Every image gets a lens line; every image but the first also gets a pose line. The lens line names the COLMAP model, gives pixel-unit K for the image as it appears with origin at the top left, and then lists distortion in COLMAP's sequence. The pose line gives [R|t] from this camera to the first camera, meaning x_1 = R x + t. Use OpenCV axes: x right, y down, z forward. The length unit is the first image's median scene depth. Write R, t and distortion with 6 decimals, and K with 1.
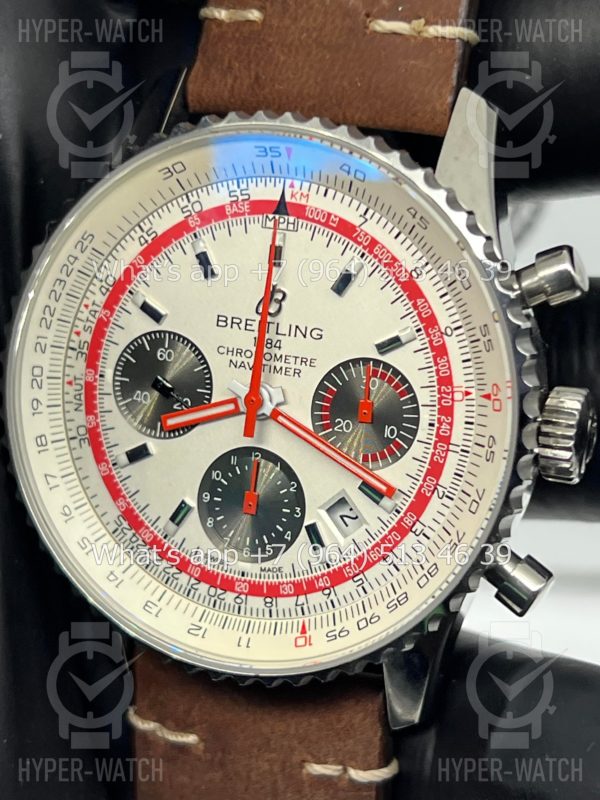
lens RADIAL K [[1895.9, 0, 297.8], [0, 1895.9, 401.4], [0, 0, 1]] dist [0.257697, 0.000000]
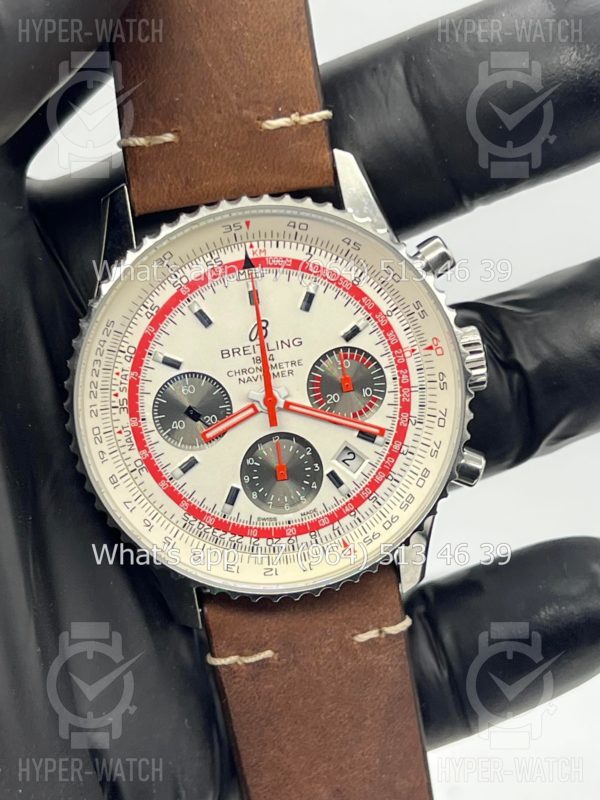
lens RADIAL K [[1895.9, 0, 295.1], [0, 1895.9, 404.9], [0, 0, 1]] dist [0.257697, 0.000000]
pose [[0.878029, -0.293065, 0.378390, -0.537246], [0.292619, 0.954336, 0.060134, -0.075885], [-0.378734, 0.057925, 0.923691, -0.304029]]
